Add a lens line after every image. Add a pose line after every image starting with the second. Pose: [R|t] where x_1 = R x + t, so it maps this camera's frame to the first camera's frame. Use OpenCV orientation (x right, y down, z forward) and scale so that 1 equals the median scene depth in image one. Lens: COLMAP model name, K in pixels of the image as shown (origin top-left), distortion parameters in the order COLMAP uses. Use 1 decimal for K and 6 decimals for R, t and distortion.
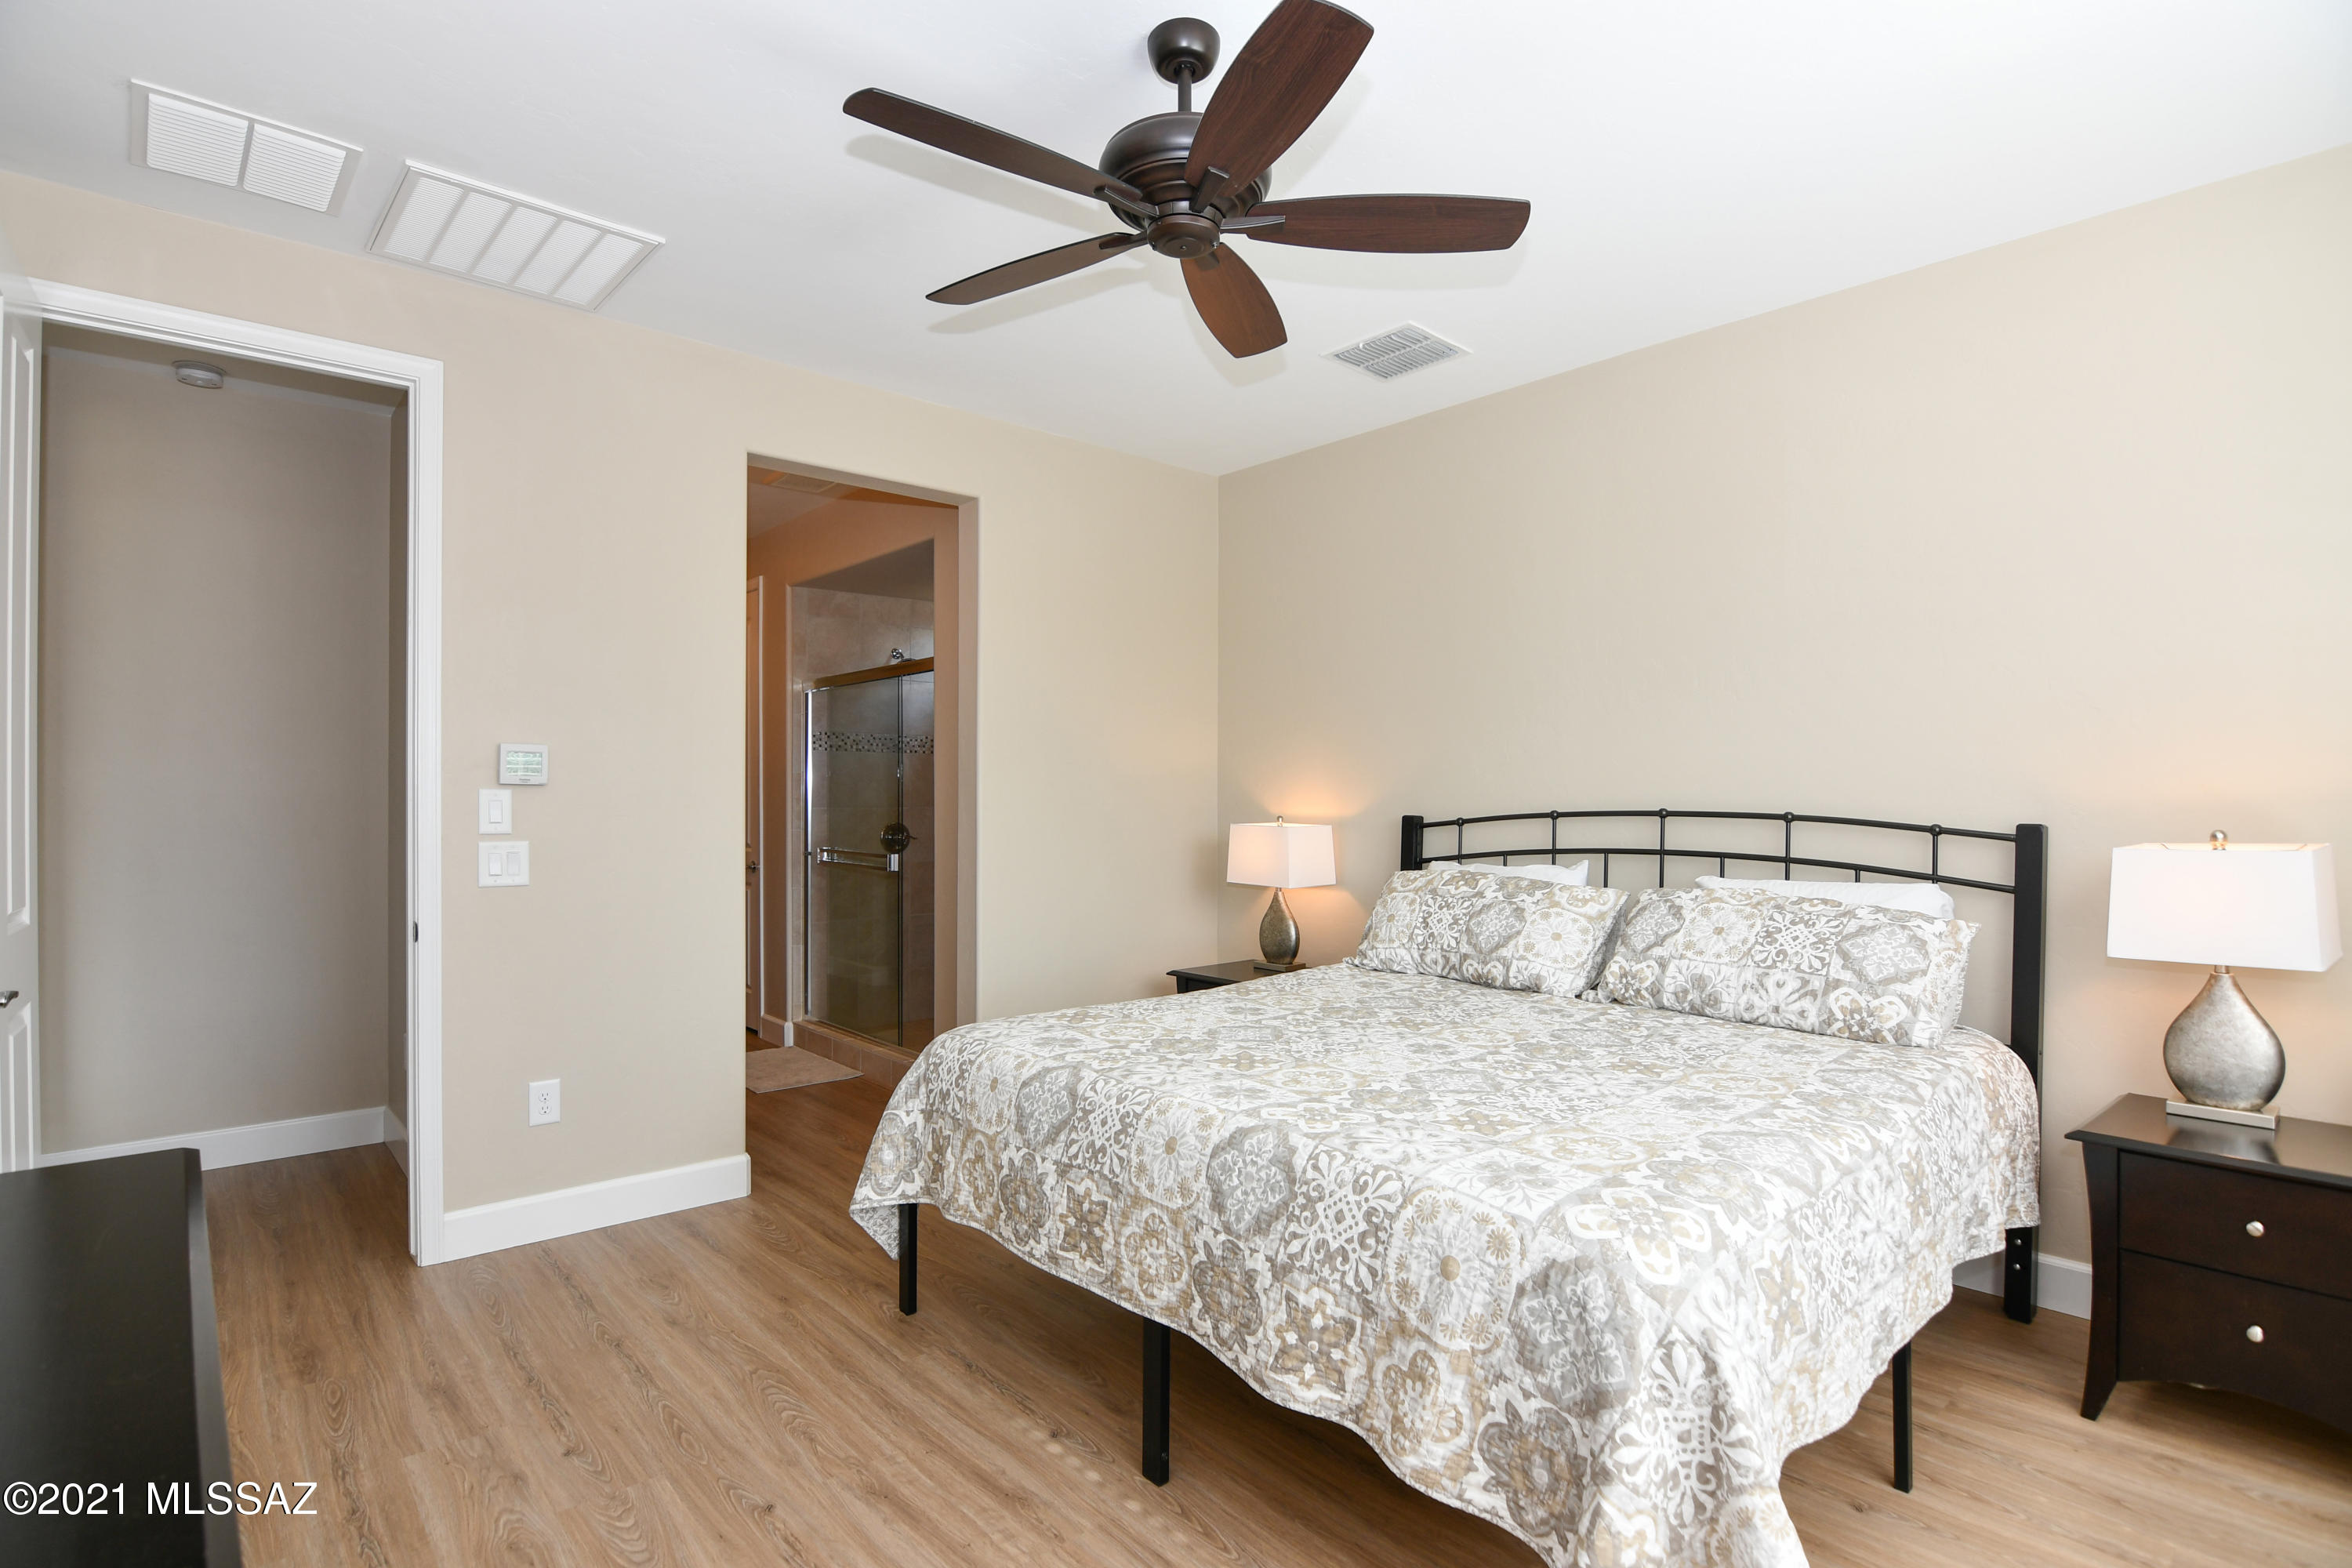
lens RADIAL K [[1136.5, 0, 1166.4], [0, 1136.5, 794.5], [0, 0, 1]] dist [-0.001229, -0.013992]
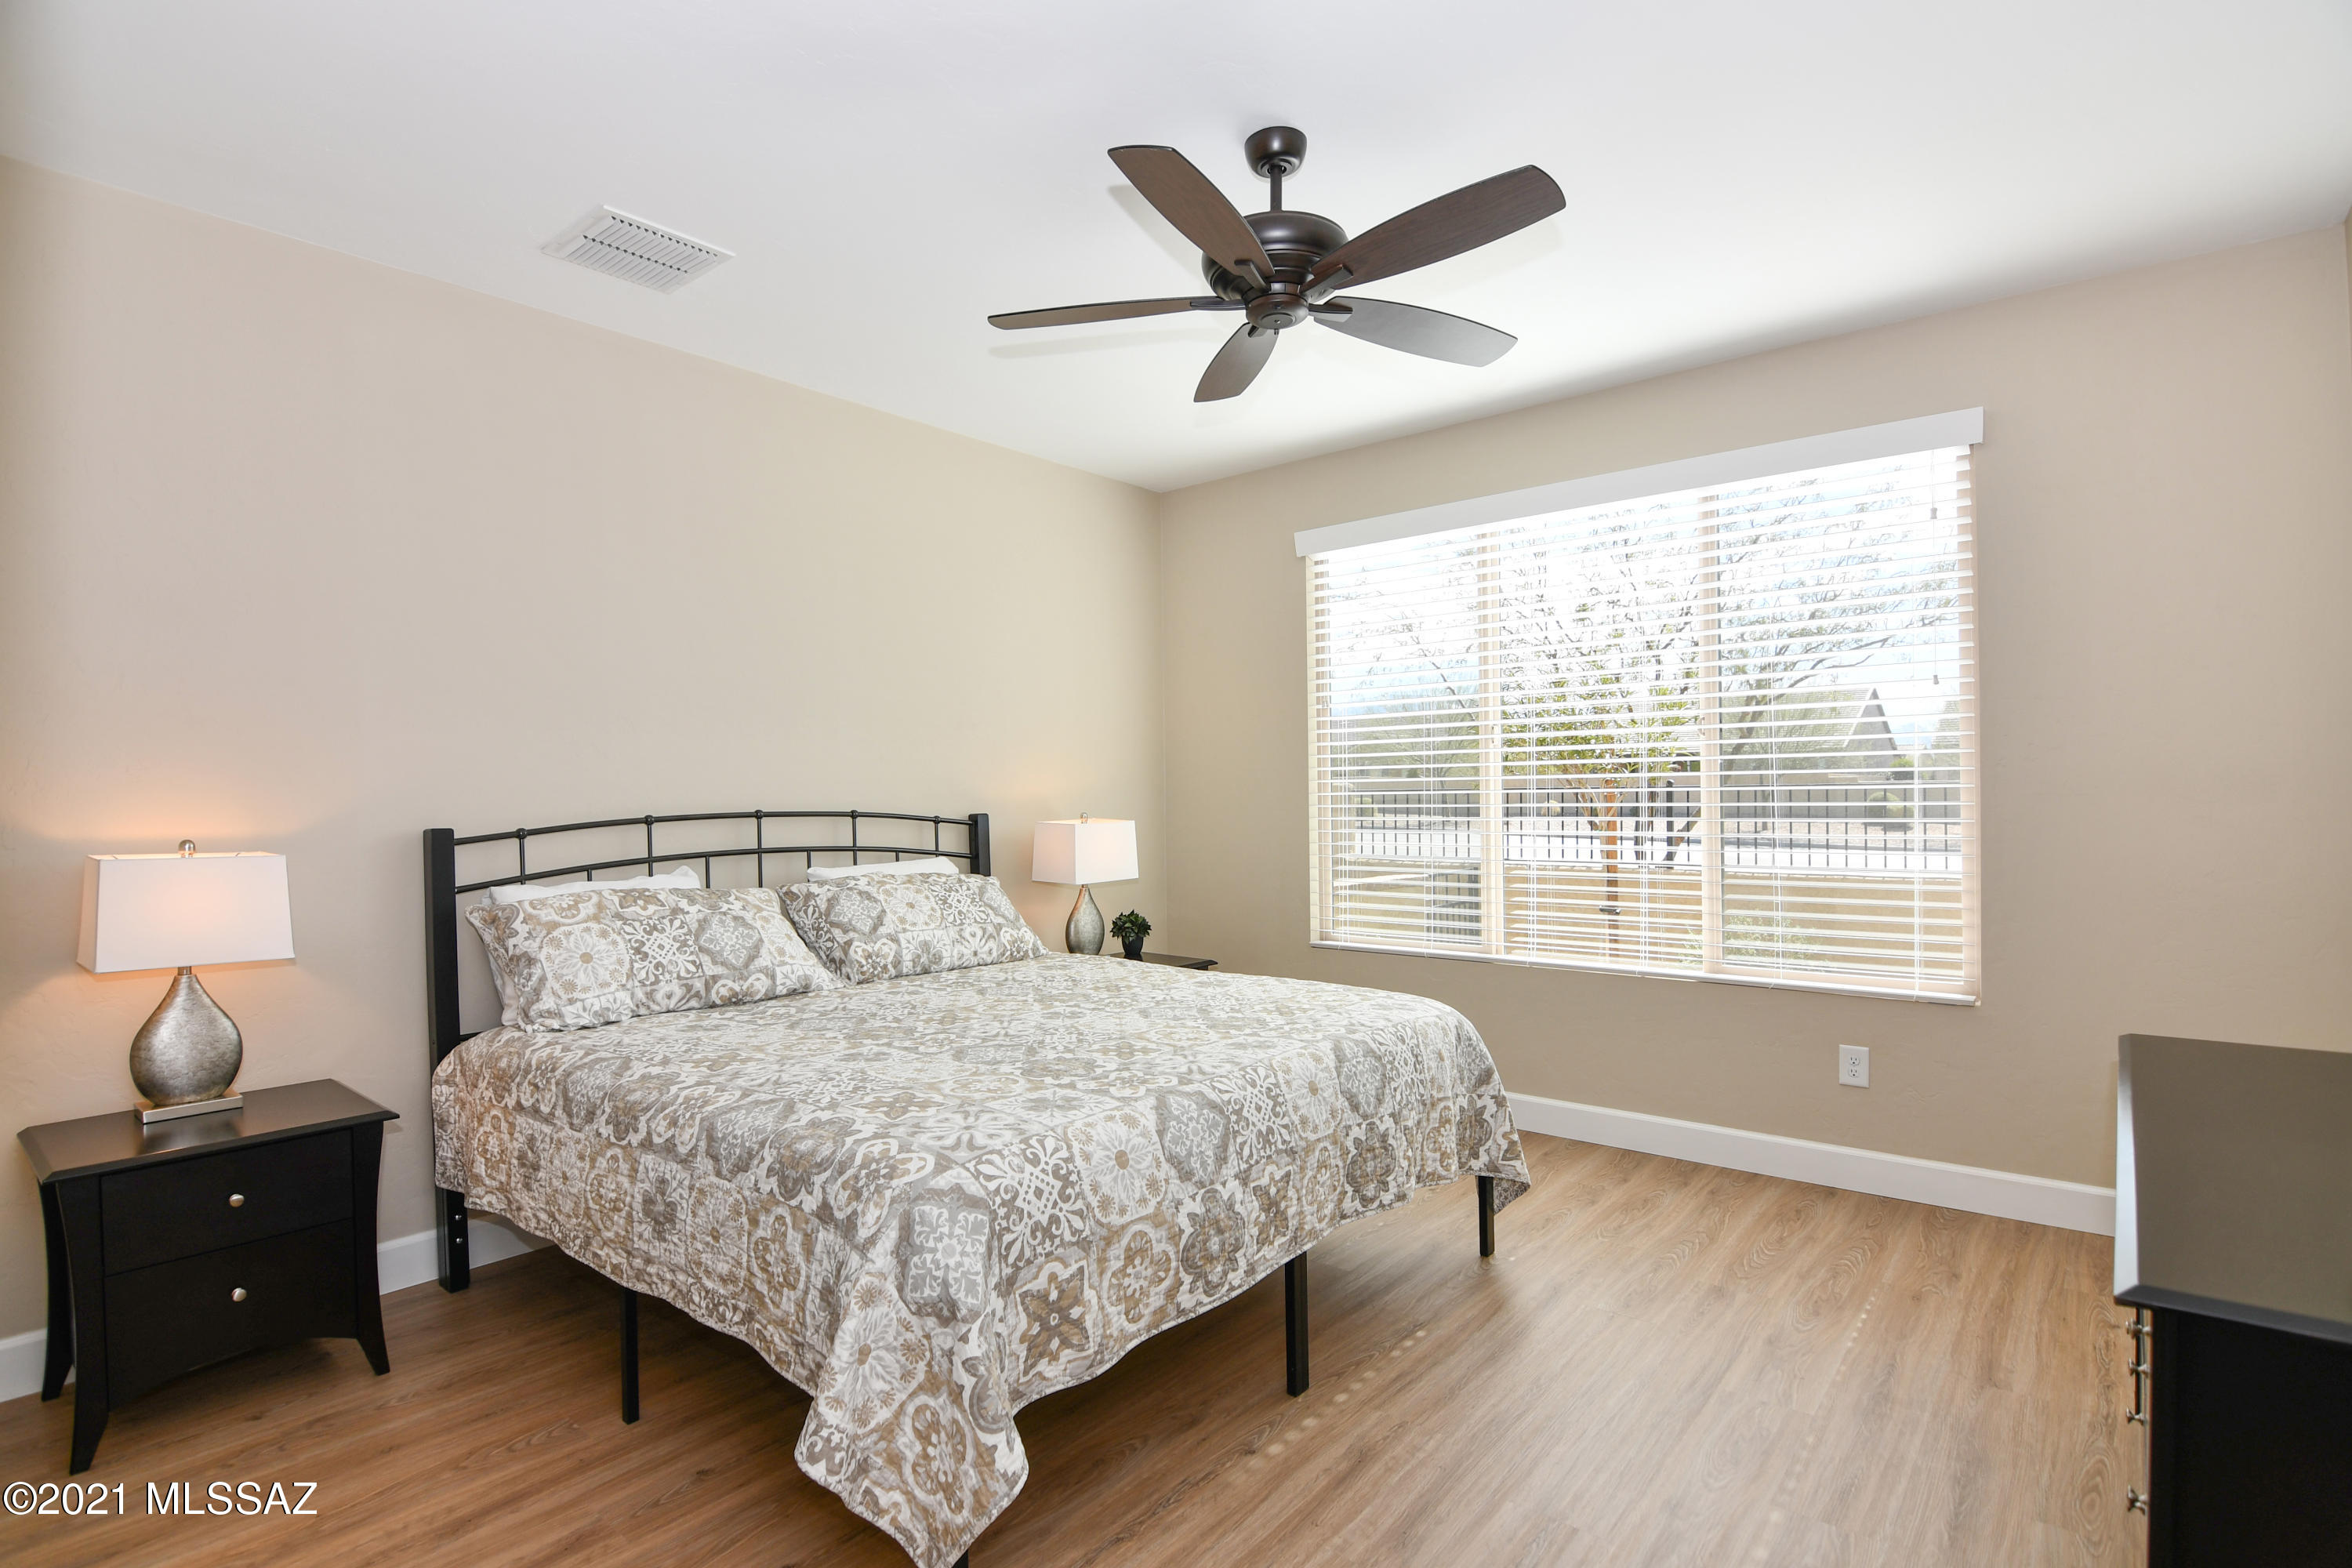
lens RADIAL K [[1136.5, 0, 1166.4], [0, 1136.5, 794.5], [0, 0, 1]] dist [-0.001229, -0.013992]
pose [[-0.141588, -0.000322, 0.989926, -0.858590], [0.008713, 0.999961, 0.001571, -0.000934], [-0.989887, 0.008848, -0.141580, 0.983680]]
